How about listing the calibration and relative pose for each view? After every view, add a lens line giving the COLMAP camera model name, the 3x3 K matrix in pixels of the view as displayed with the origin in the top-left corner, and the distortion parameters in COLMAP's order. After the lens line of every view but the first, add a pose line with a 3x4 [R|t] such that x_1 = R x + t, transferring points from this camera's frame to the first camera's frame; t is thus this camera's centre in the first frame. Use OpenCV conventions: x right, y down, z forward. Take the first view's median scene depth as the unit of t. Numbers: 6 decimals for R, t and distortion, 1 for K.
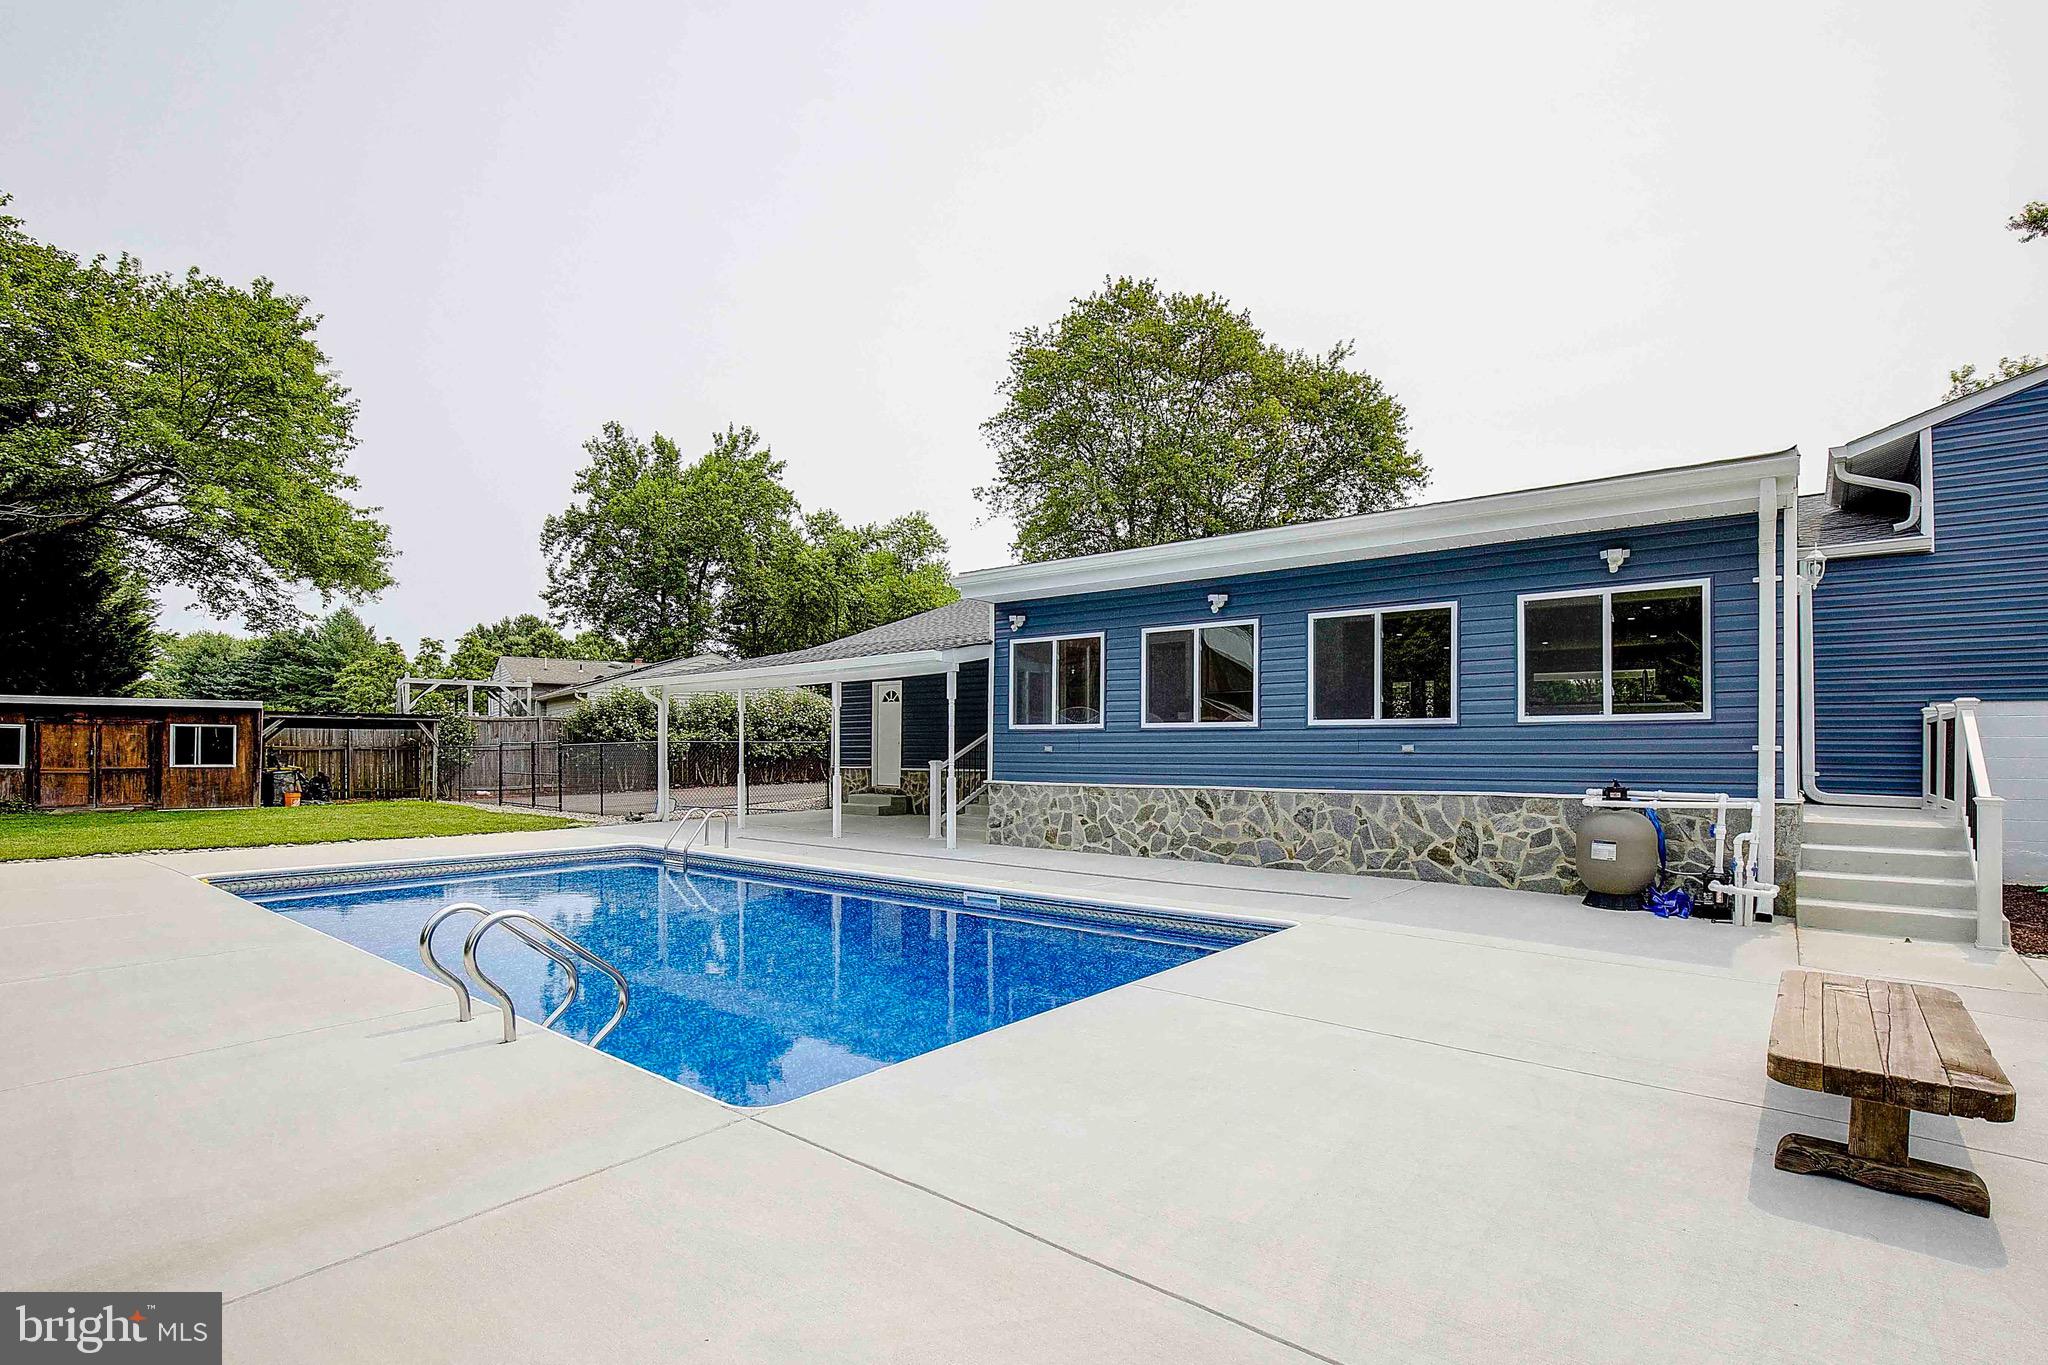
lens RADIAL K [[960.4, 0, 1027.9], [0, 960.4, 689.8], [0, 0, 1]] dist [-0.040703, 0.011228]
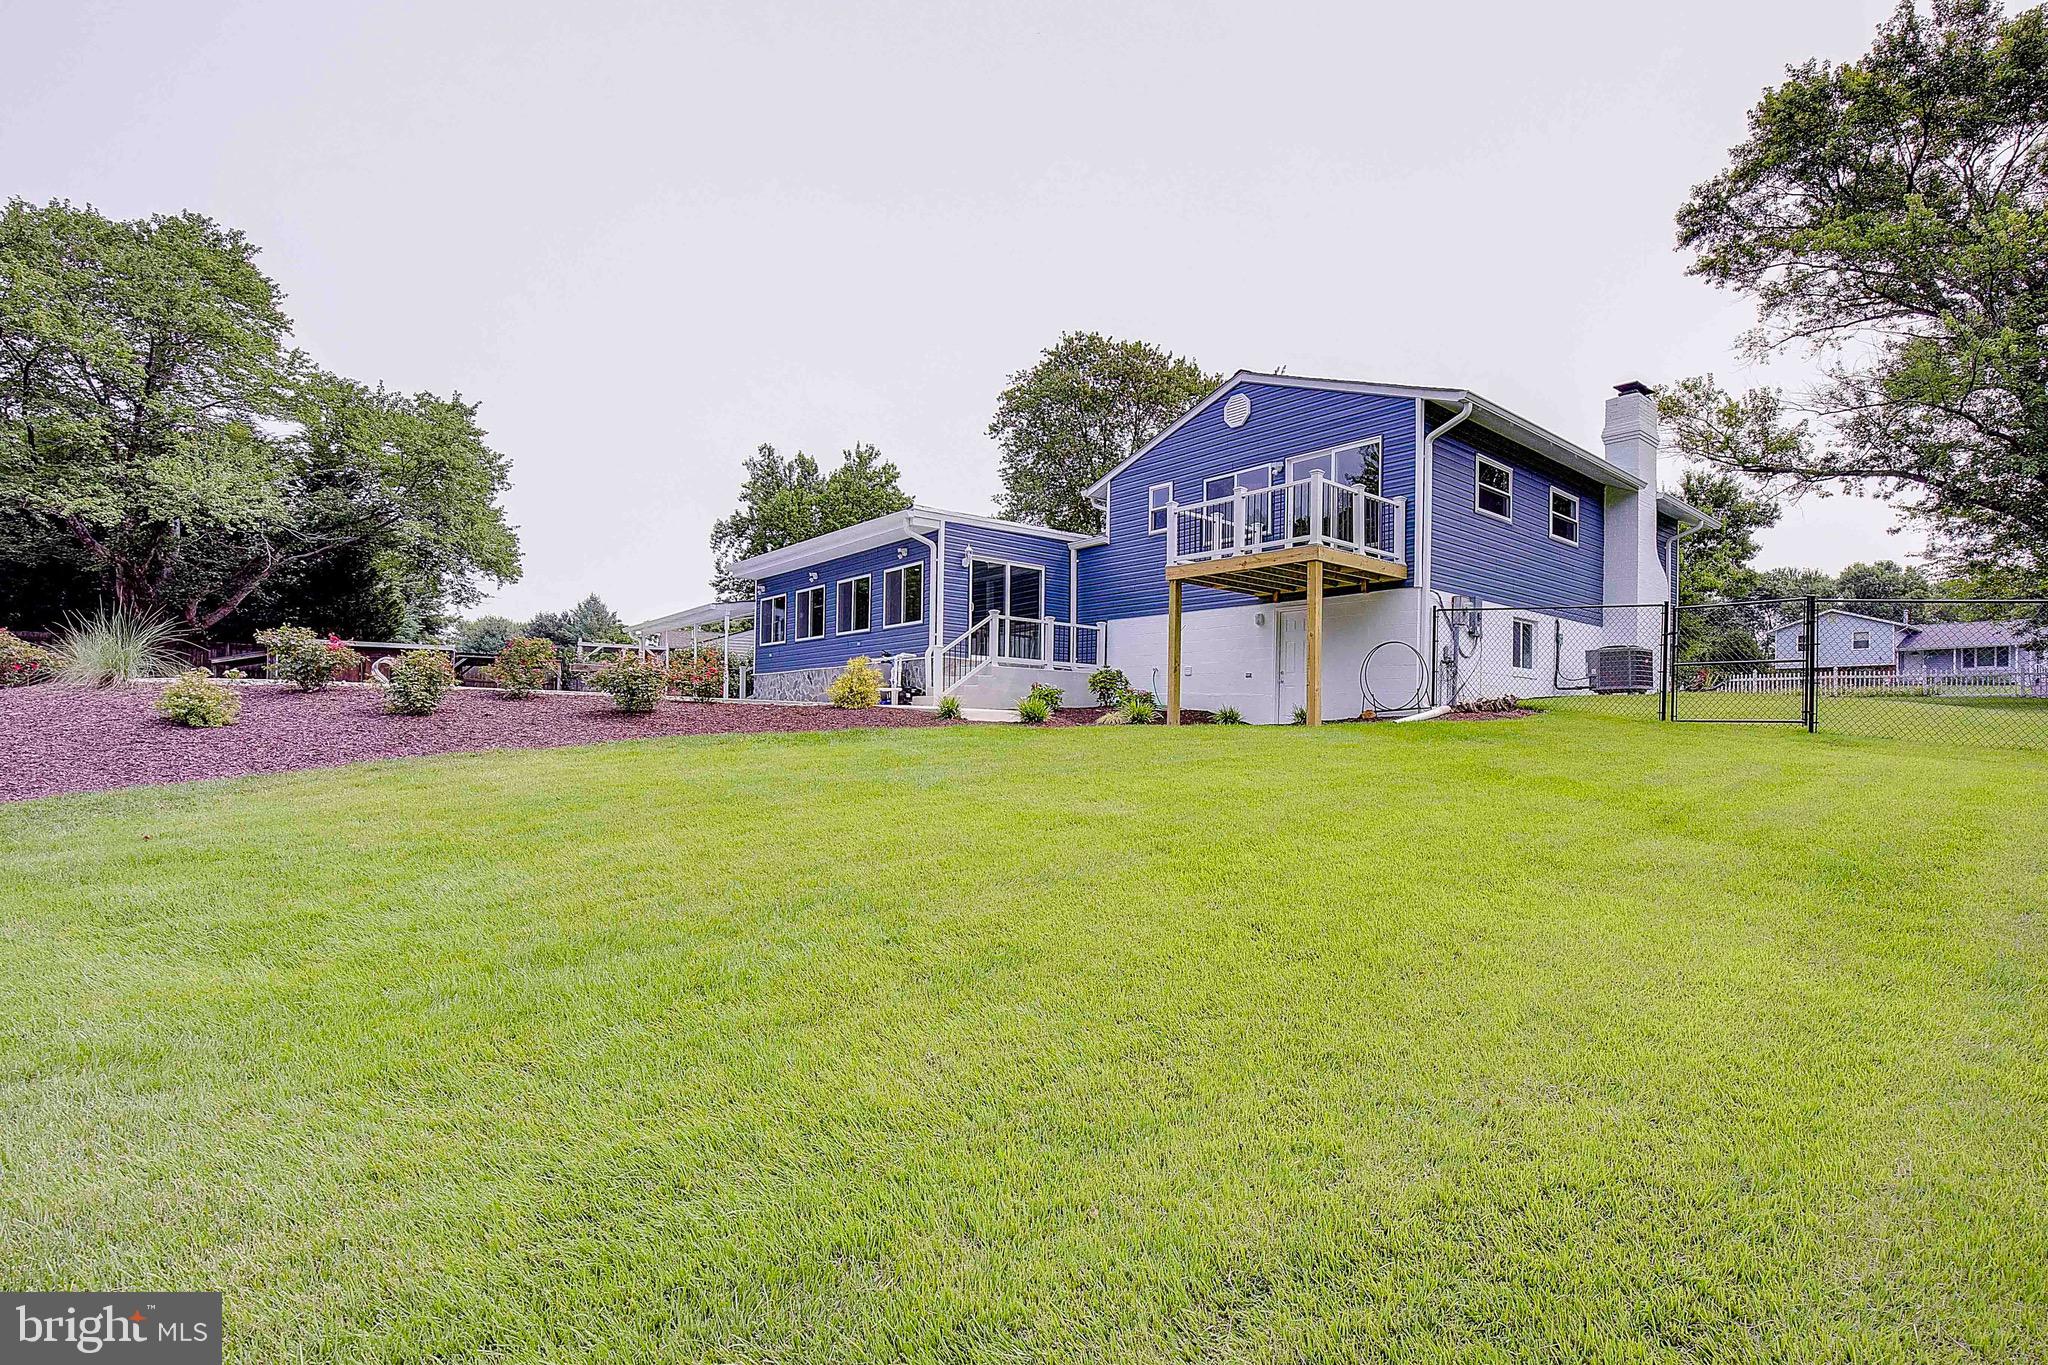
lens RADIAL K [[926.5, 0, 1081.7], [0, 926.5, 679.9], [0, 0, 1]] dist [-0.021393, 0.000245]
pose [[0.987179, 0.006400, -0.159489, 0.524490], [-0.005427, 0.999964, 0.006535, 0.054581], [0.159525, -0.005586, 0.987178, -0.411801]]
